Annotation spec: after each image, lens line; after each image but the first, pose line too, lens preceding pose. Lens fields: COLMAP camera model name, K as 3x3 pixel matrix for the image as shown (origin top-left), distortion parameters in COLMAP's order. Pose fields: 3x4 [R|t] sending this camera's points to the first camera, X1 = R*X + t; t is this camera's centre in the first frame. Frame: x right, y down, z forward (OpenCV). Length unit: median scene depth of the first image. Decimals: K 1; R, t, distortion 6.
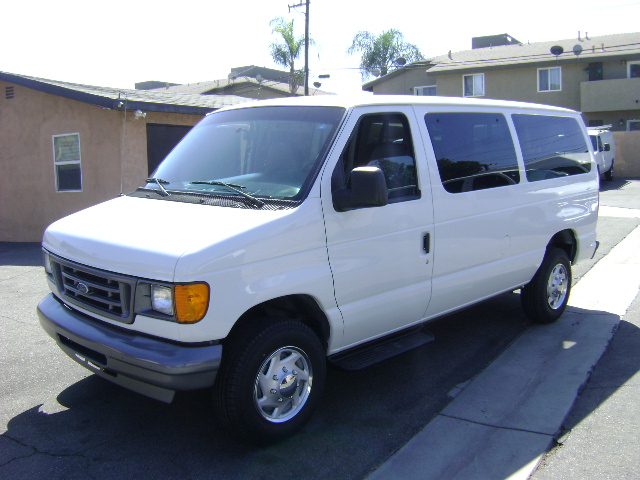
lens RADIAL K [[667.1, 0, 318.7], [0, 667.1, 241.3], [0, 0, 1]] dist [-0.125914, 0.034642]
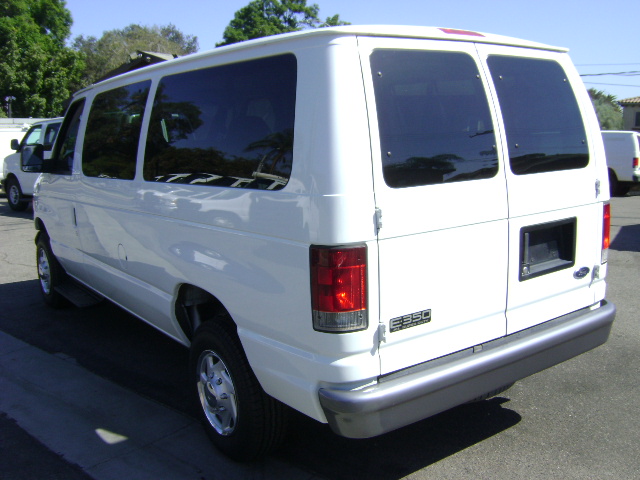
lens RADIAL K [[667.1, 0, 318.7], [0, 667.1, 241.3], [0, 0, 1]] dist [-0.125914, 0.034642]
pose [[-0.144993, 0.207594, -0.967410, 1.040271], [-0.140058, 0.963590, 0.227766, -0.228650], [0.979470, 0.168518, -0.110639, 1.376272]]
